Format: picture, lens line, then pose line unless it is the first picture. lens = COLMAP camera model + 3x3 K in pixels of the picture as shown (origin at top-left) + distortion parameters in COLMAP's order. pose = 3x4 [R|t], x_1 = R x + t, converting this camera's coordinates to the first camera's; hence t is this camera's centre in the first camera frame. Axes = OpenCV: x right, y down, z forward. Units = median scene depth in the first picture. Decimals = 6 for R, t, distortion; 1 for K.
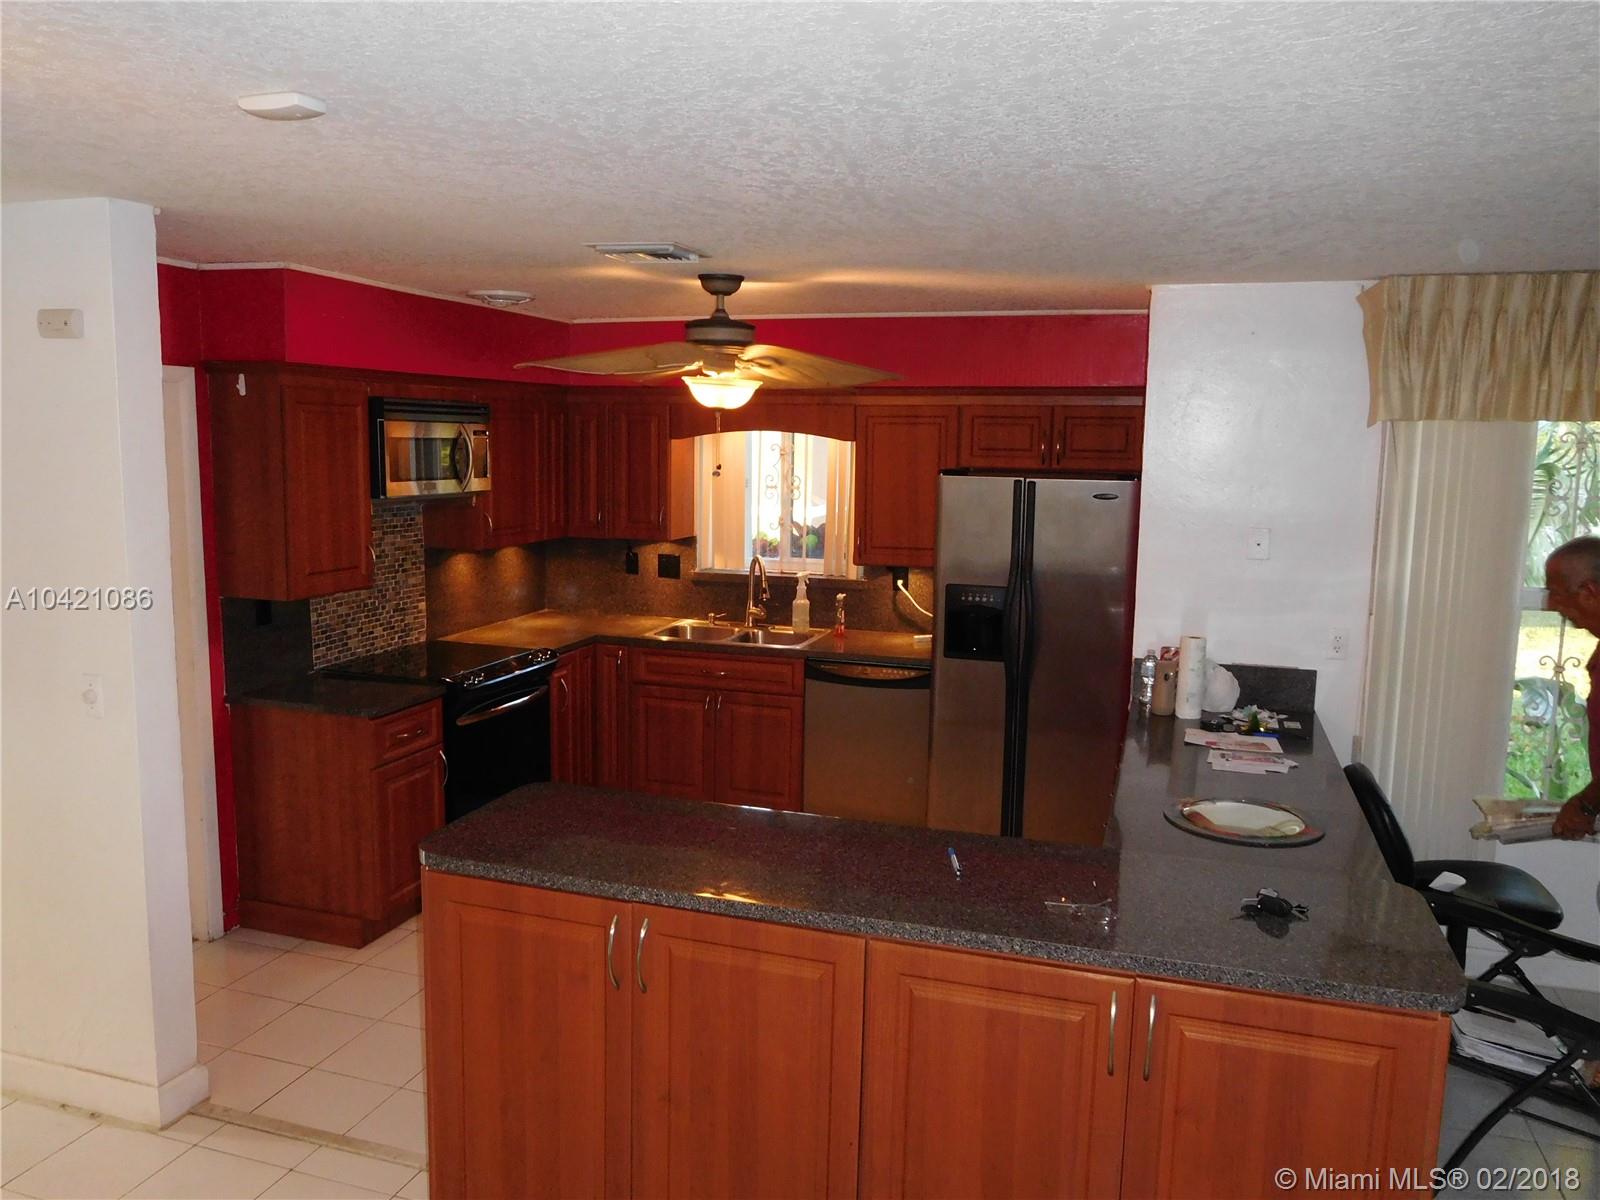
lens RADIAL K [[1196.4, 0, 803.9], [0, 1196.4, 590.2], [0, 0, 1]] dist [-0.015427, -0.000891]
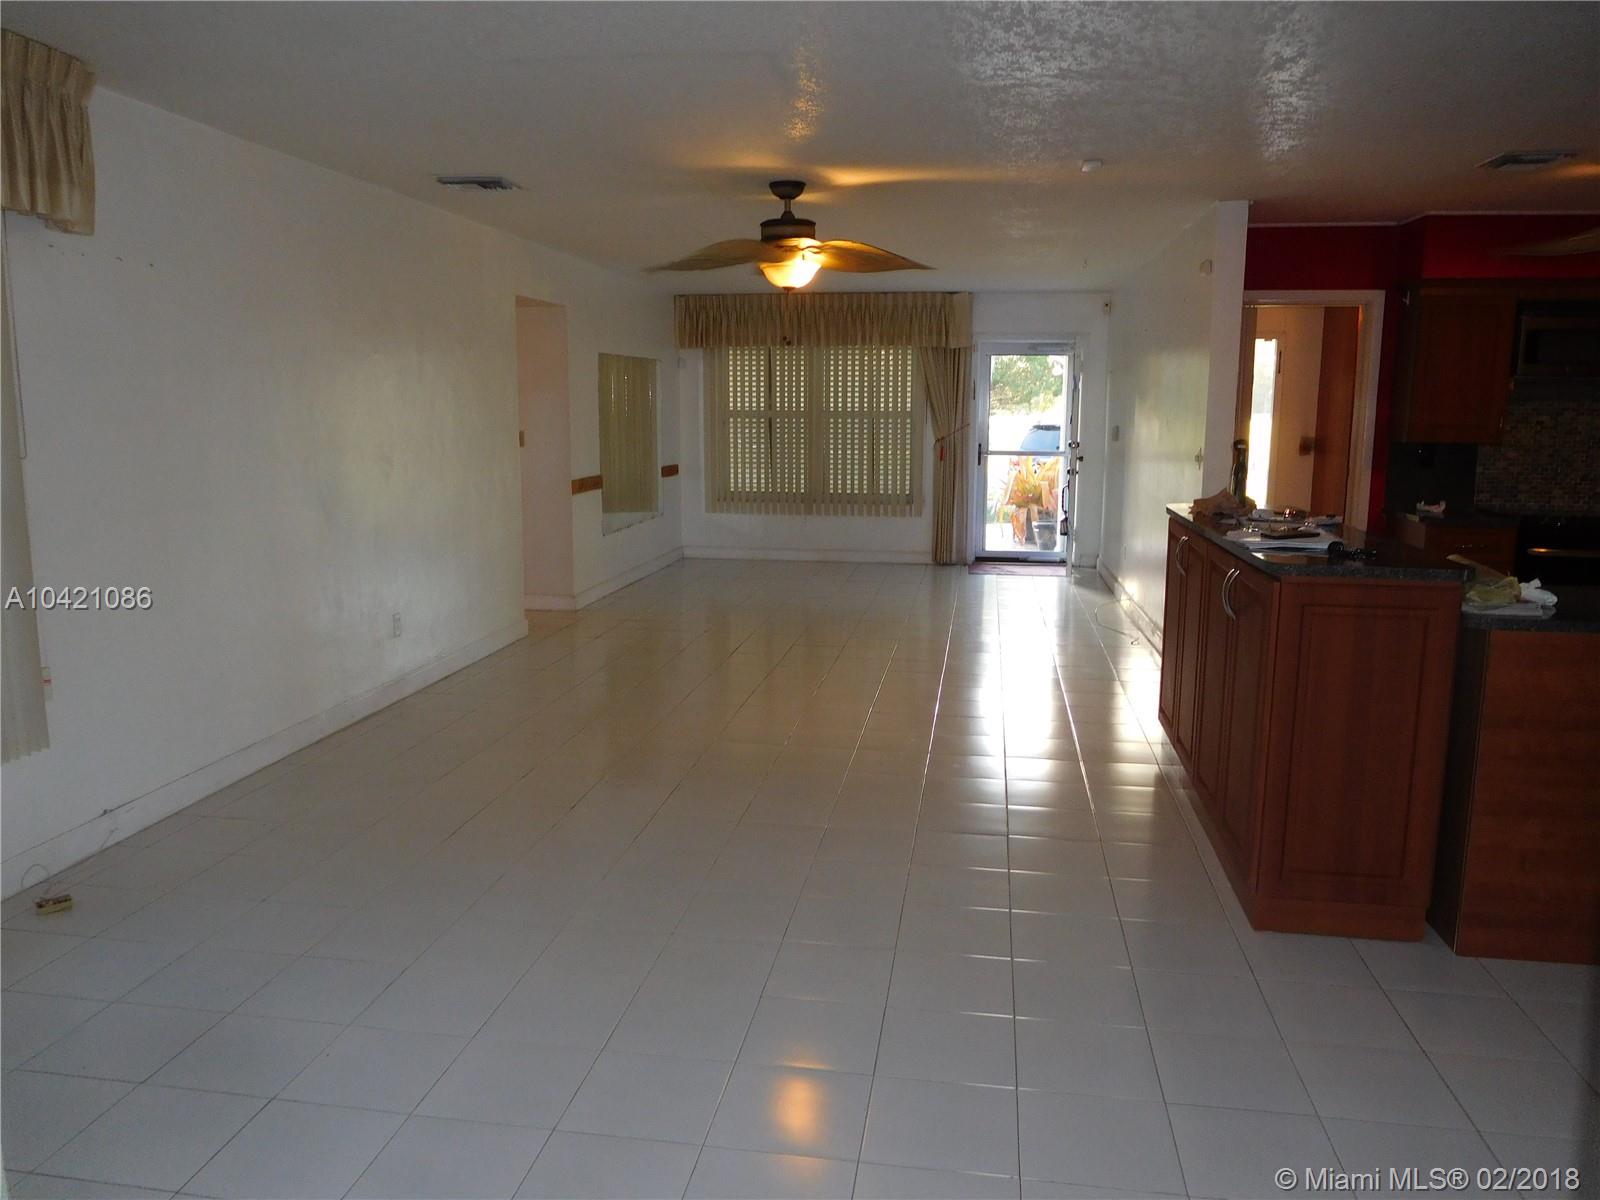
lens RADIAL K [[1196.4, 0, 803.9], [0, 1196.4, 590.2], [0, 0, 1]] dist [-0.015427, -0.000891]
pose [[0.156761, 0.144718, -0.976976, 0.712321], [-0.129077, 0.983724, 0.125006, 0.077204], [0.979165, 0.106509, 0.172889, 0.026586]]
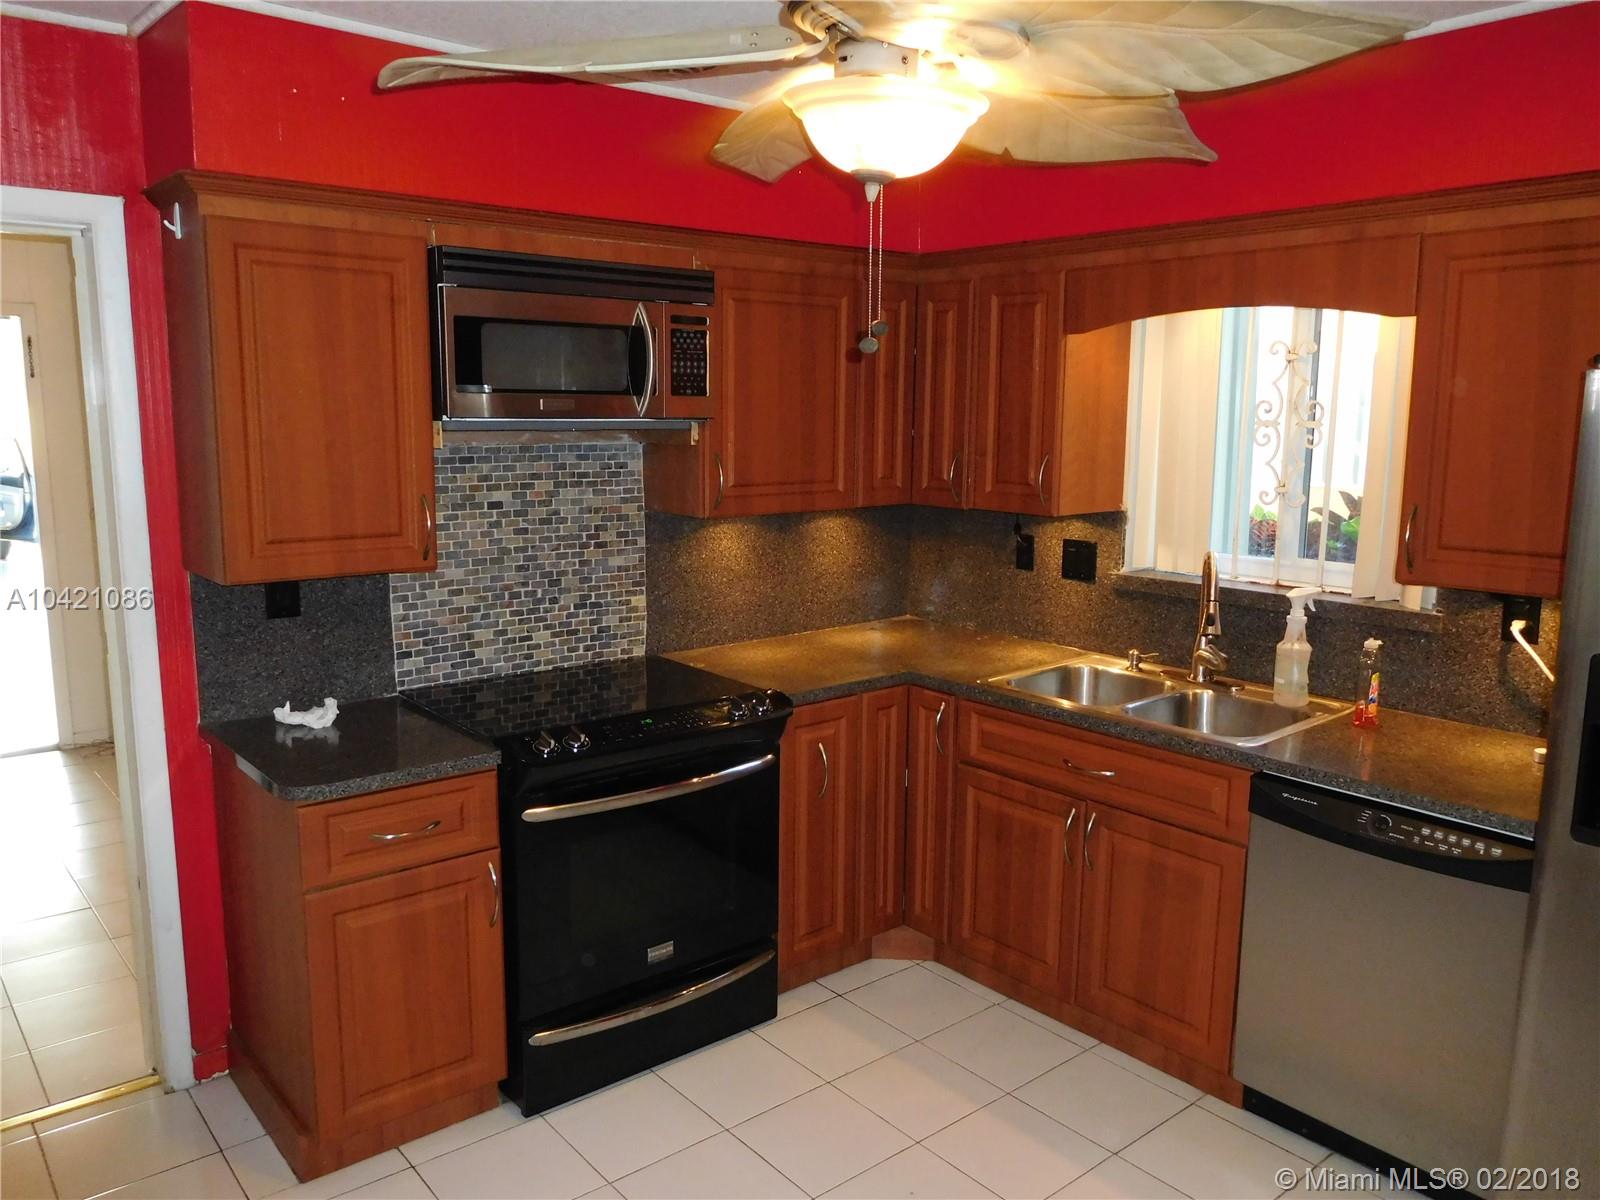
lens RADIAL K [[1196.4, 0, 803.9], [0, 1196.4, 590.2], [0, 0, 1]] dist [-0.015427, -0.000891]
pose [[0.842968, 0.071613, -0.533176, 0.100456], [-0.061436, 0.997431, 0.036835, -0.022054], [0.534445, 0.001705, 0.845202, 0.506756]]
